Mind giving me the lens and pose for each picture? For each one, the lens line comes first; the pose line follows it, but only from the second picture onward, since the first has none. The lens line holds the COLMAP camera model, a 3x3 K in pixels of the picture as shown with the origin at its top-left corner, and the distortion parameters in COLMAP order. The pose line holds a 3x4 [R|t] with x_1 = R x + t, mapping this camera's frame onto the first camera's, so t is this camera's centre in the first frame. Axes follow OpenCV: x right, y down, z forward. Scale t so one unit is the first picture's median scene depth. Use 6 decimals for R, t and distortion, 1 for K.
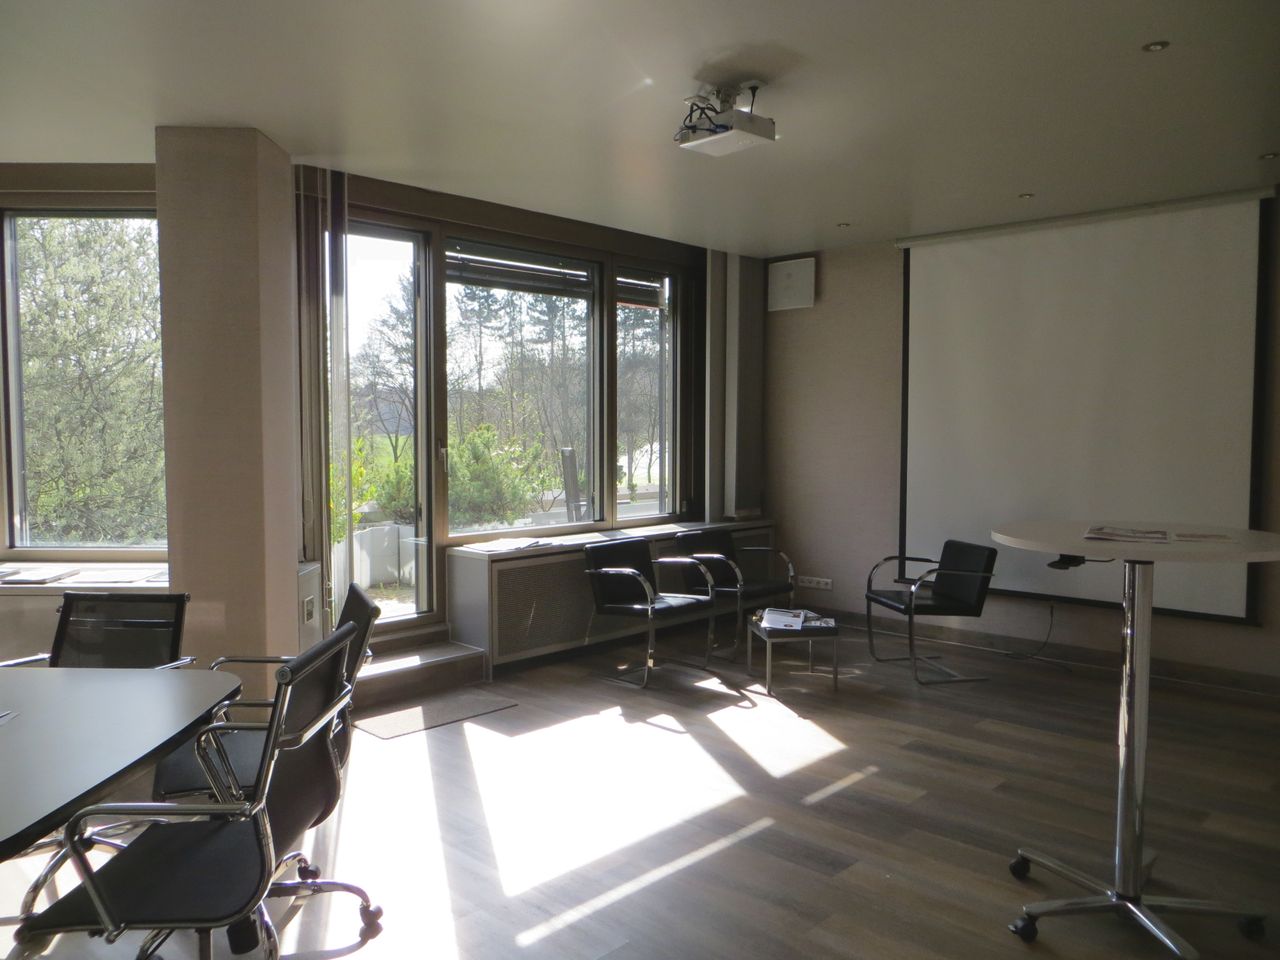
lens RADIAL K [[955.0, 0, 643.1], [0, 955.0, 480.4], [0, 0, 1]] dist [-0.026528, 0.006799]
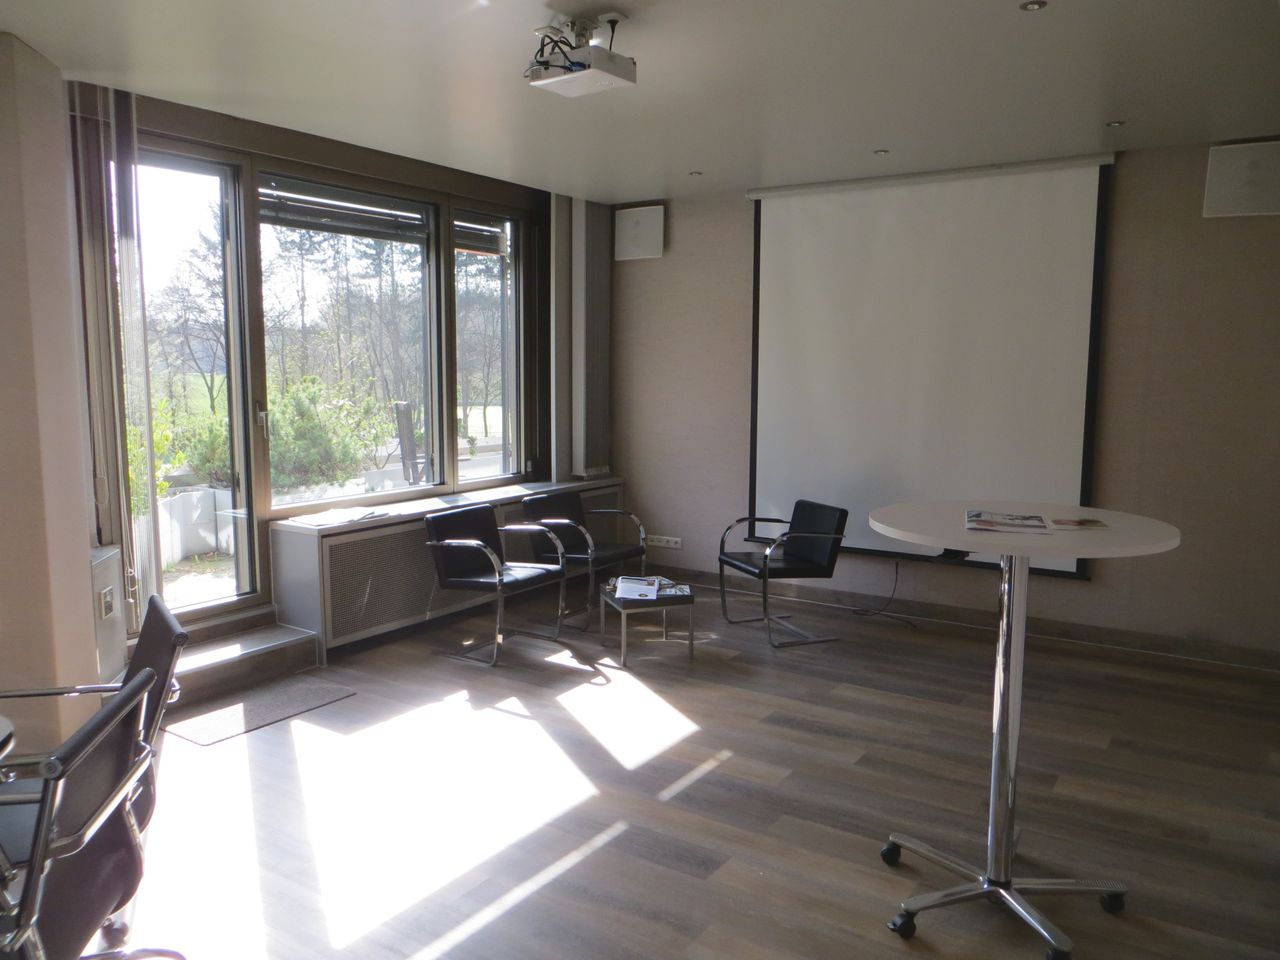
lens RADIAL K [[955.0, 0, 647.6], [0, 955.0, 484.2], [0, 0, 1]] dist [-0.026528, 0.006799]
pose [[0.984706, -0.017063, 0.173385, -0.010388], [0.005553, 0.997761, 0.066651, -0.026942], [-0.174134, -0.064669, 0.982596, 0.062343]]
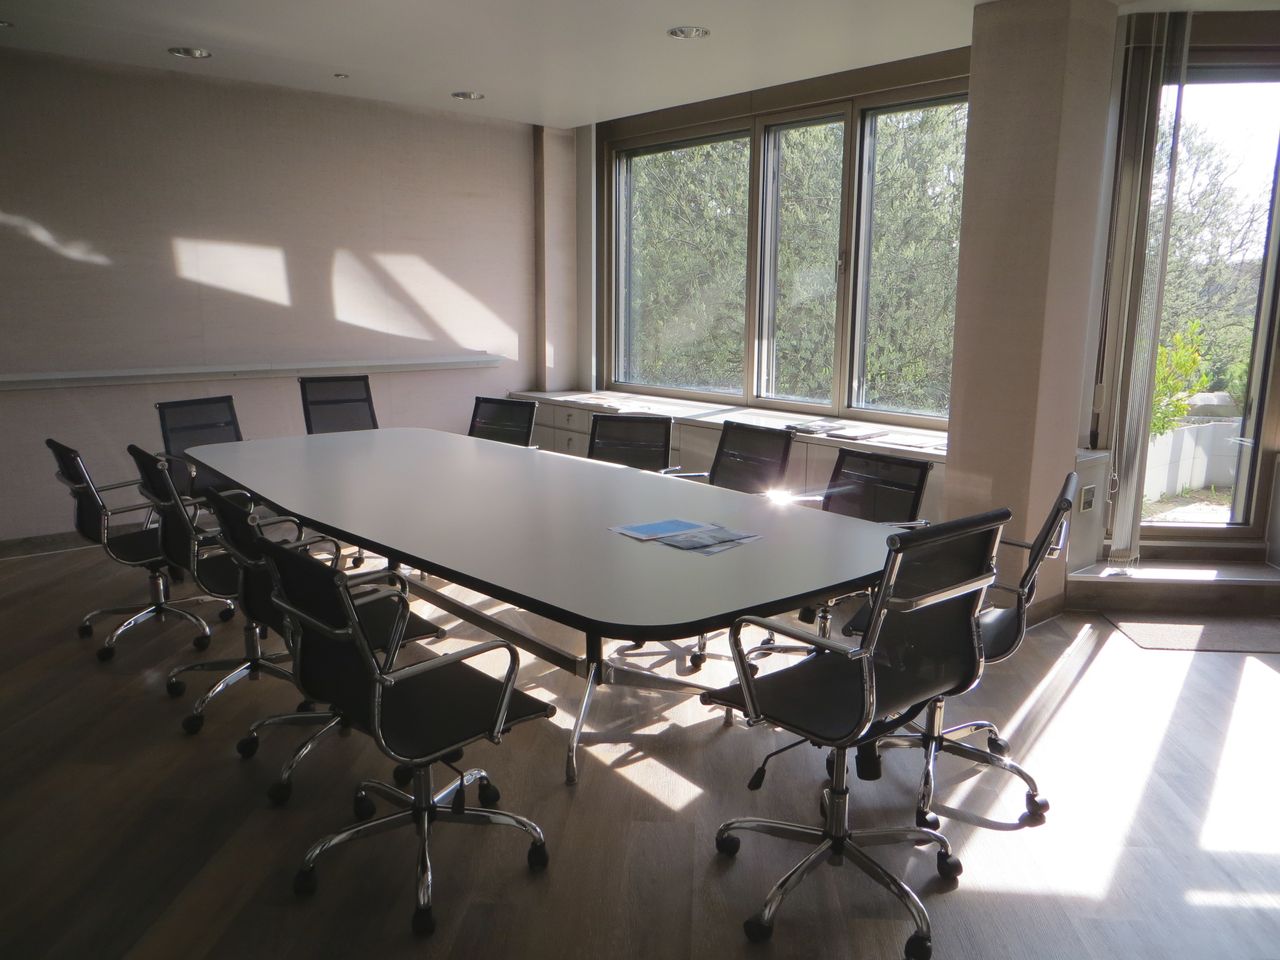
lens RADIAL K [[955.0, 0, 639.5], [0, 955.0, 481.1], [0, 0, 1]] dist [-0.026528, 0.006799]
pose [[0.633799, 0.145854, -0.759622, 0.087511], [-0.048744, 0.987640, 0.148965, -0.002904], [0.771960, -0.057387, 0.633075, 0.038420]]
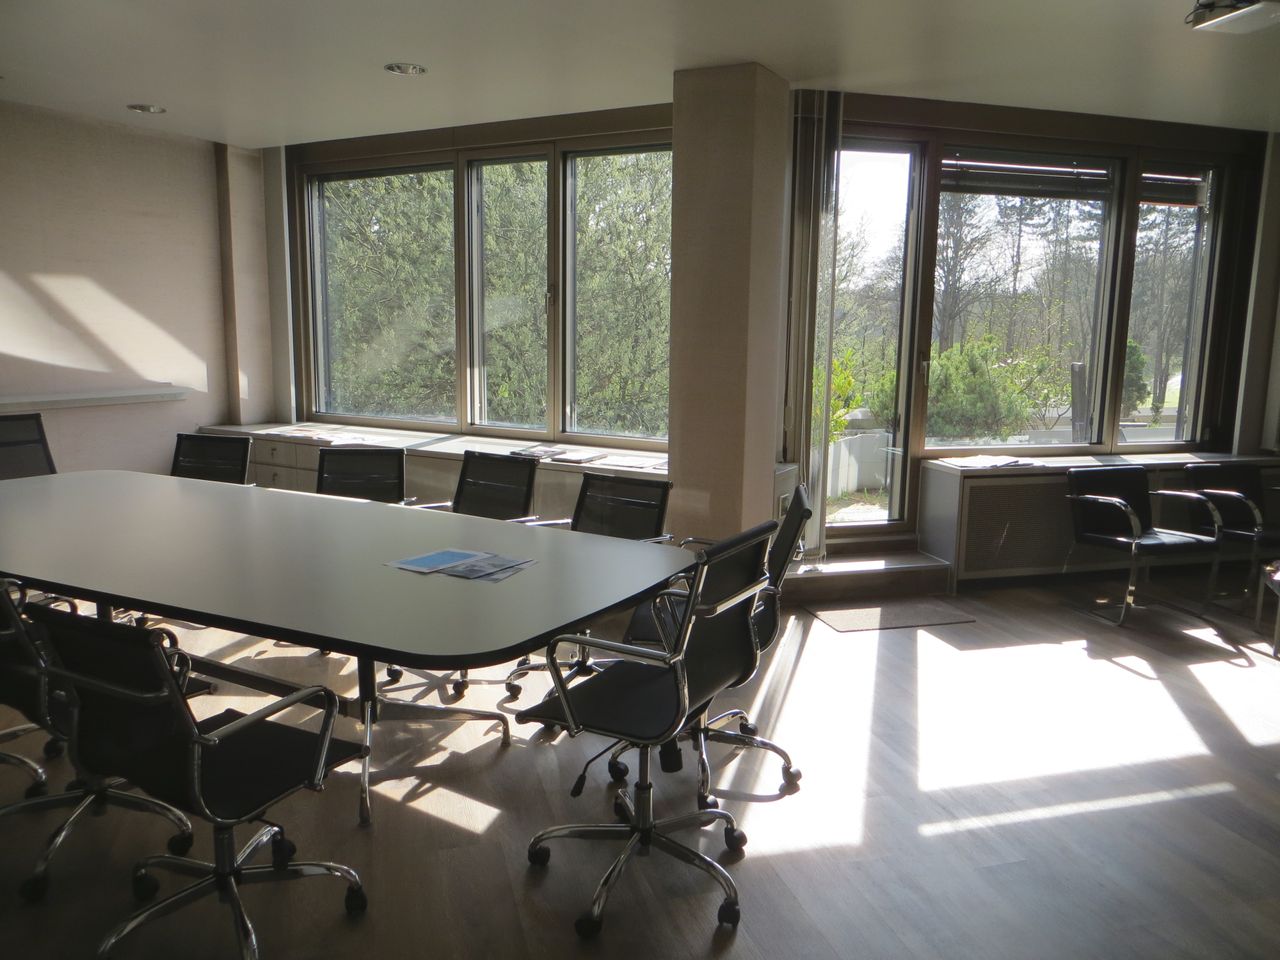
lens RADIAL K [[955.0, 0, 642.9], [0, 955.0, 479.2], [0, 0, 1]] dist [-0.026528, 0.006799]
pose [[0.860261, 0.090142, -0.501822, 0.058456], [-0.040783, 0.993259, 0.108506, -0.008091], [0.508220, -0.072878, 0.858138, -0.028743]]
